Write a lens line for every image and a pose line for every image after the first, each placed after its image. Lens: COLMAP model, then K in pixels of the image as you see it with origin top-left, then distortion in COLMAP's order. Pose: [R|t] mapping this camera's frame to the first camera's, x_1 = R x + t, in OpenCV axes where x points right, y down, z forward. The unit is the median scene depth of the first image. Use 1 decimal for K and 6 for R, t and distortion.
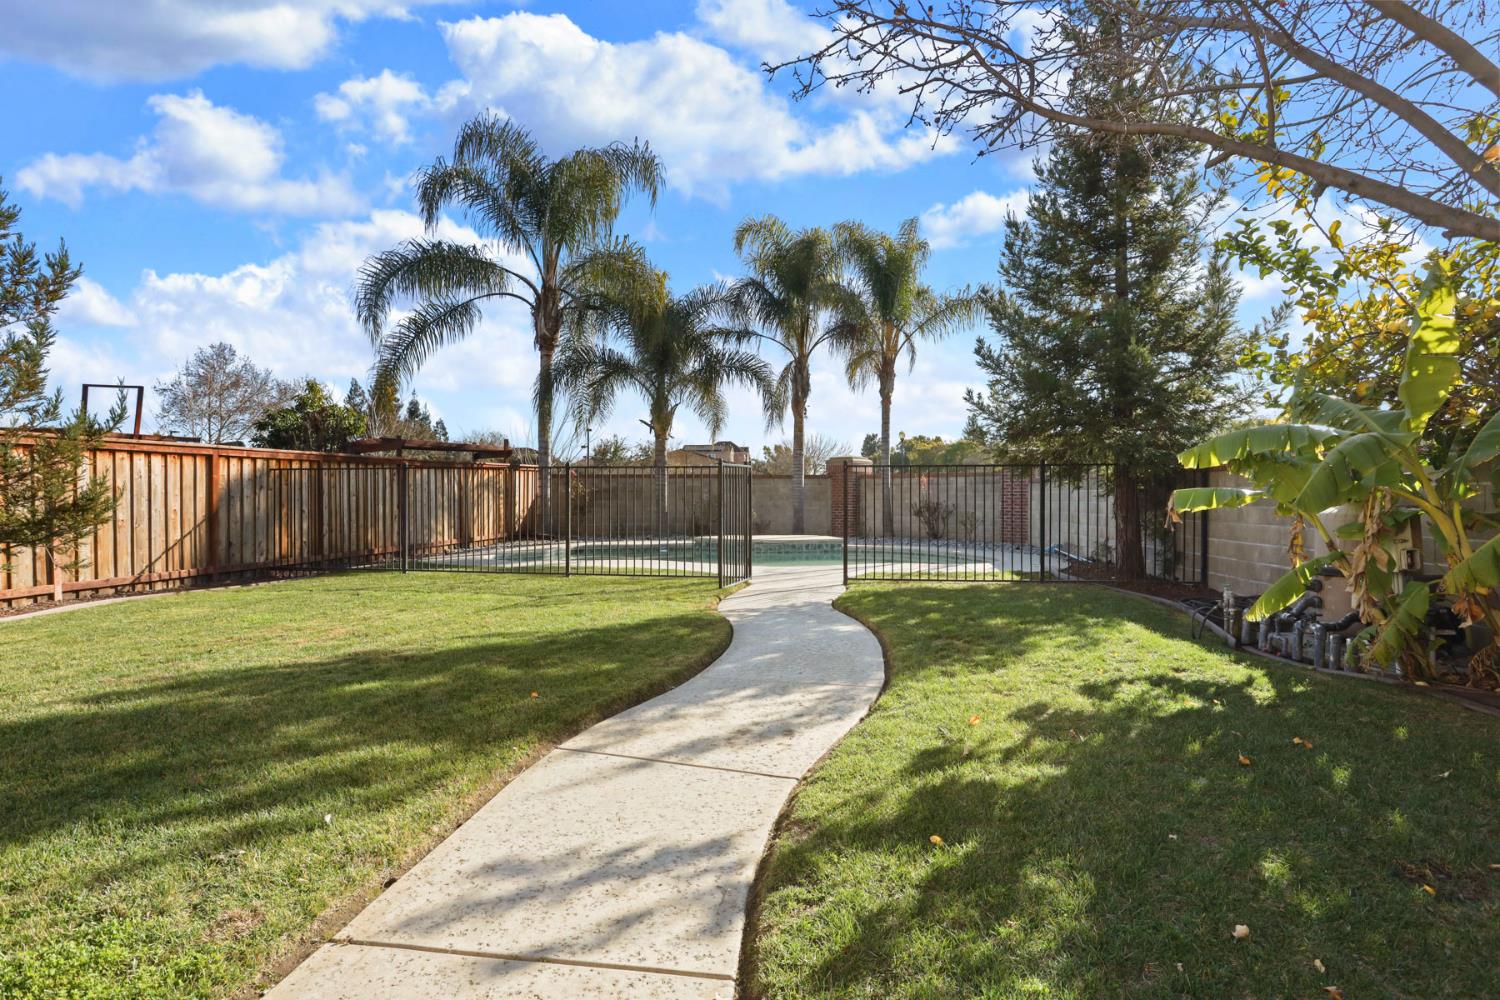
lens RADIAL K [[828.4, 0, 750.0], [0, 828.4, 500.0], [0, 0, 1]] dist [-0.070445, -0.000044]
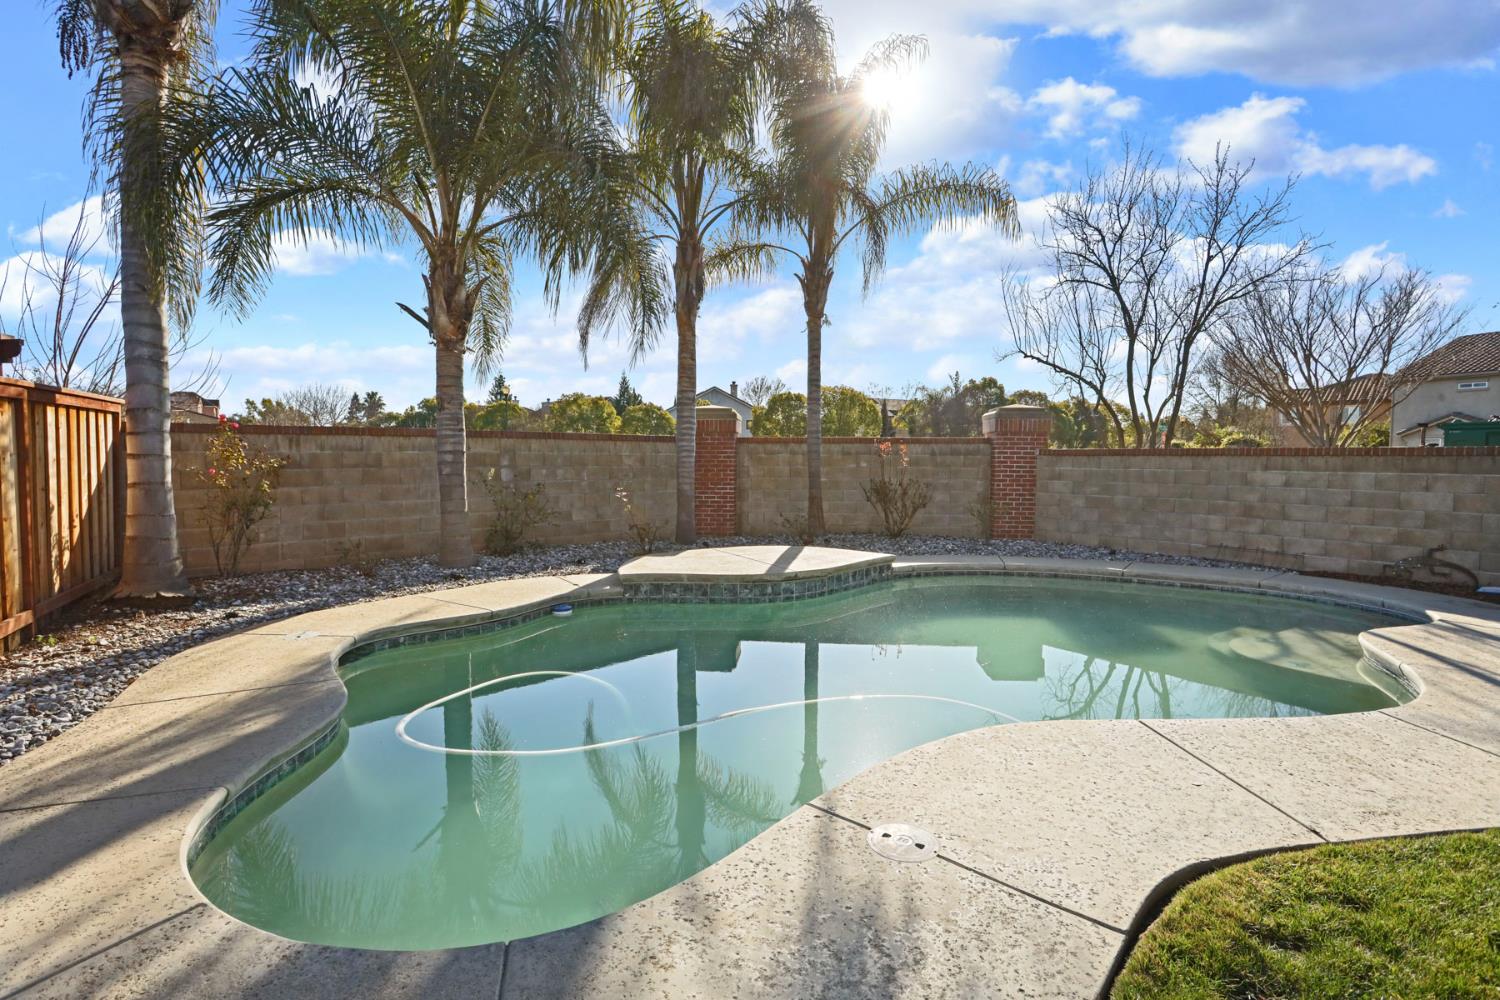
lens RADIAL K [[744.0, 0, 747.5], [0, 744.0, 493.1], [0, 0, 1]] dist [-0.110326, 0.073036]
pose [[0.784296, -0.026500, 0.619821, -0.229887], [-0.001654, 0.998994, 0.044805, -0.013918], [-0.620385, -0.036166, 0.783463, 0.576266]]
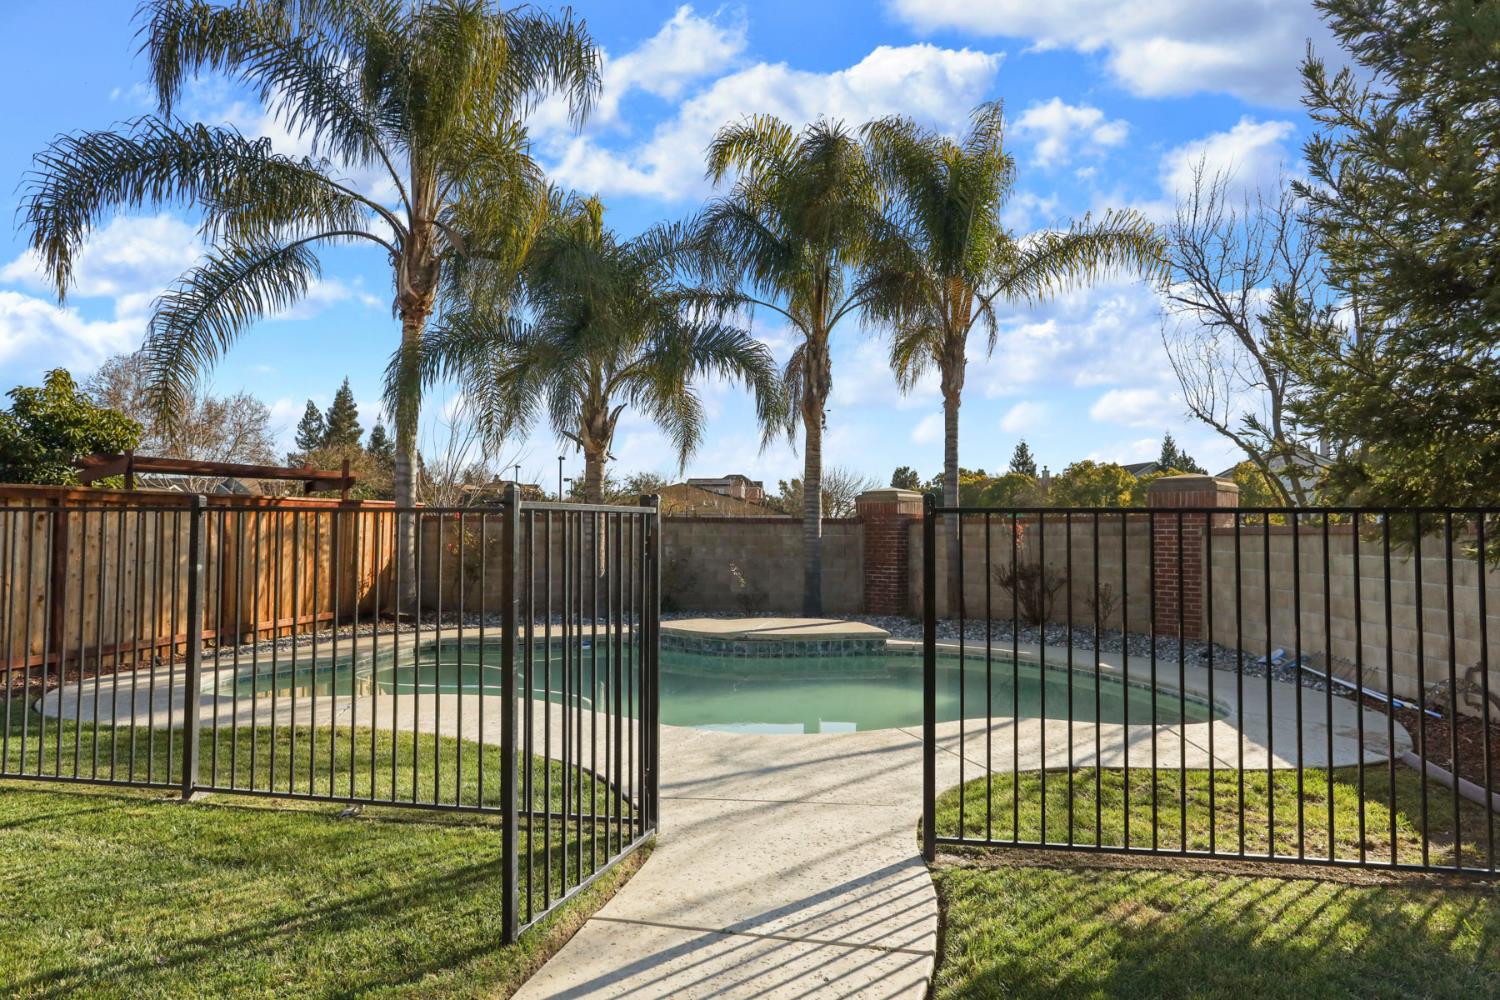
lens RADIAL K [[897.3, 0, 747.6], [0, 897.3, 500.4], [0, 0, 1]] dist [-0.057532, 0.000287]
pose [[0.999746, 0.003499, -0.022254, 0.024360], [-0.004463, 0.999048, -0.043395, -0.014563], [0.022081, 0.043484, 0.998810, 0.316408]]
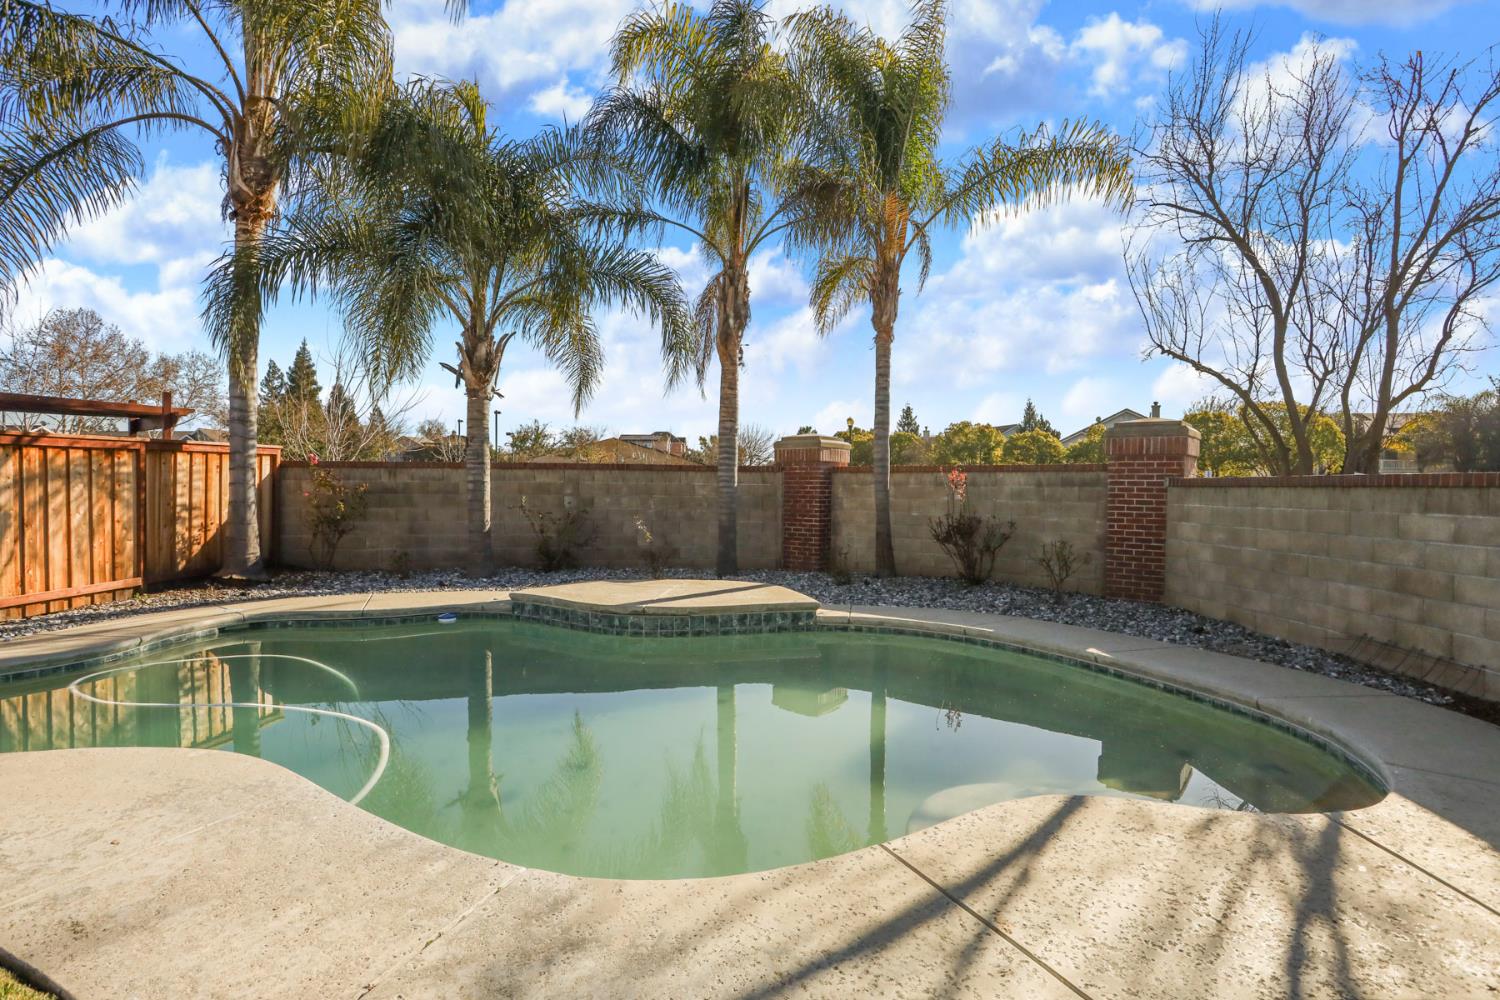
lens RADIAL K [[751.2, 0, 748.4], [0, 751.2, 498.1], [0, 0, 1]] dist [-0.086549, 0.044186]
pose [[0.997013, 0.006953, 0.076927, 0.033599], [-0.007991, 0.999881, 0.013188, -0.015351], [-0.076826, -0.013763, 0.996950, 0.490874]]
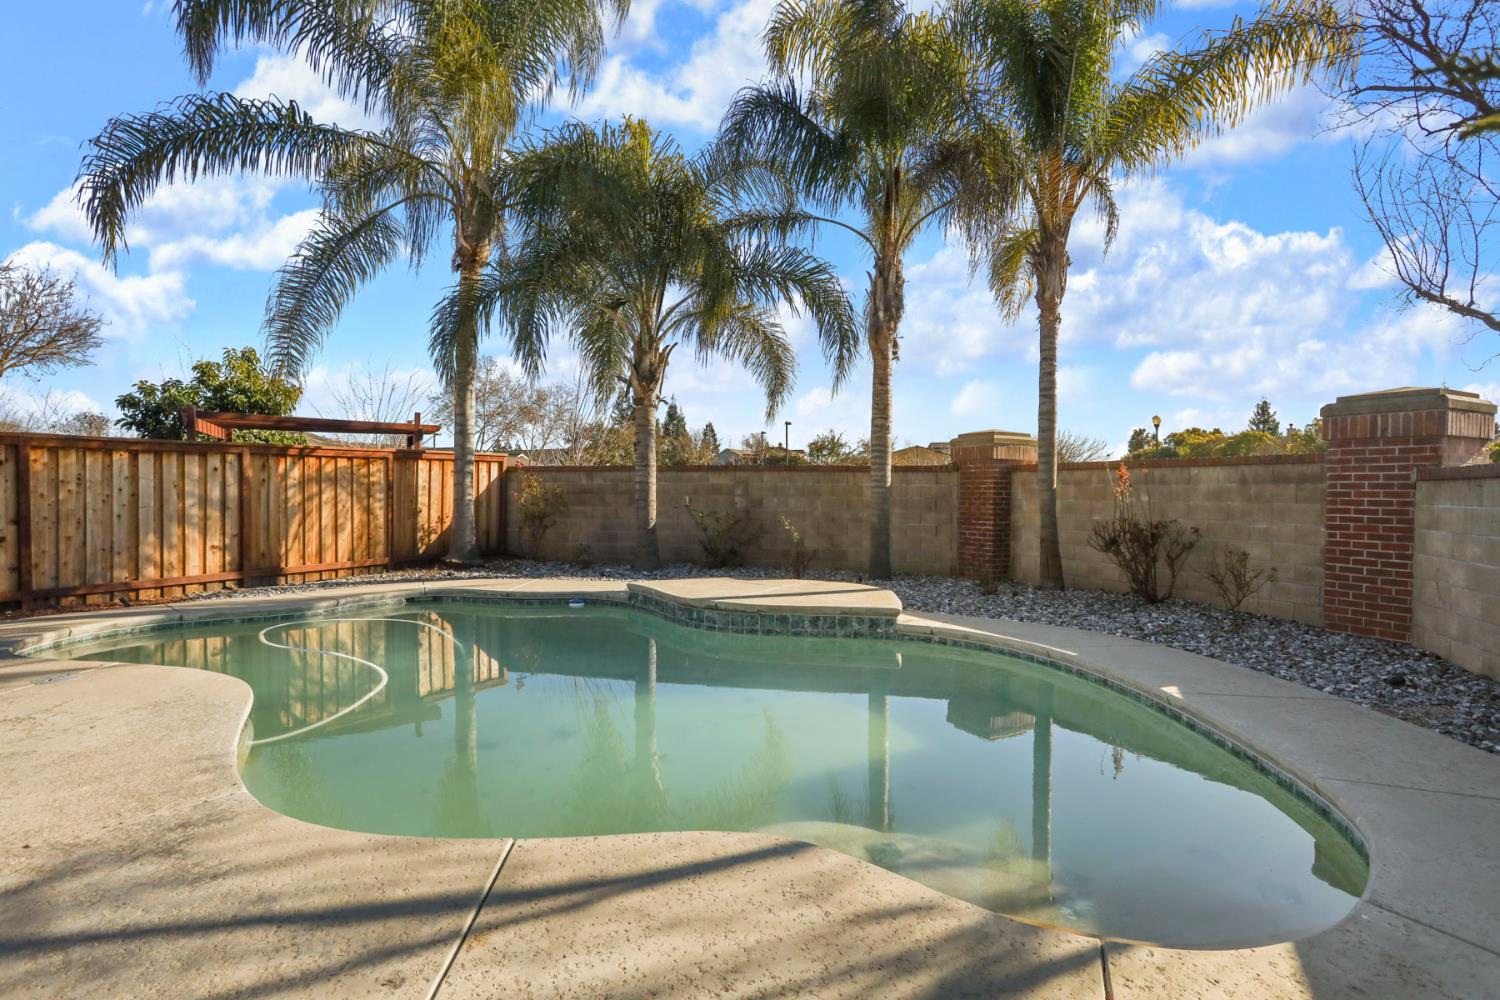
lens RADIAL K [[743.7, 0, 742.8], [0, 743.7, 499.1], [0, 0, 1]] dist [-0.076541, 0.035861]
pose [[0.935463, 0.010544, -0.353268, 0.147819], [-0.009040, 0.999942, 0.005906, -0.010223], [0.353310, -0.002331, 0.935504, 0.518526]]
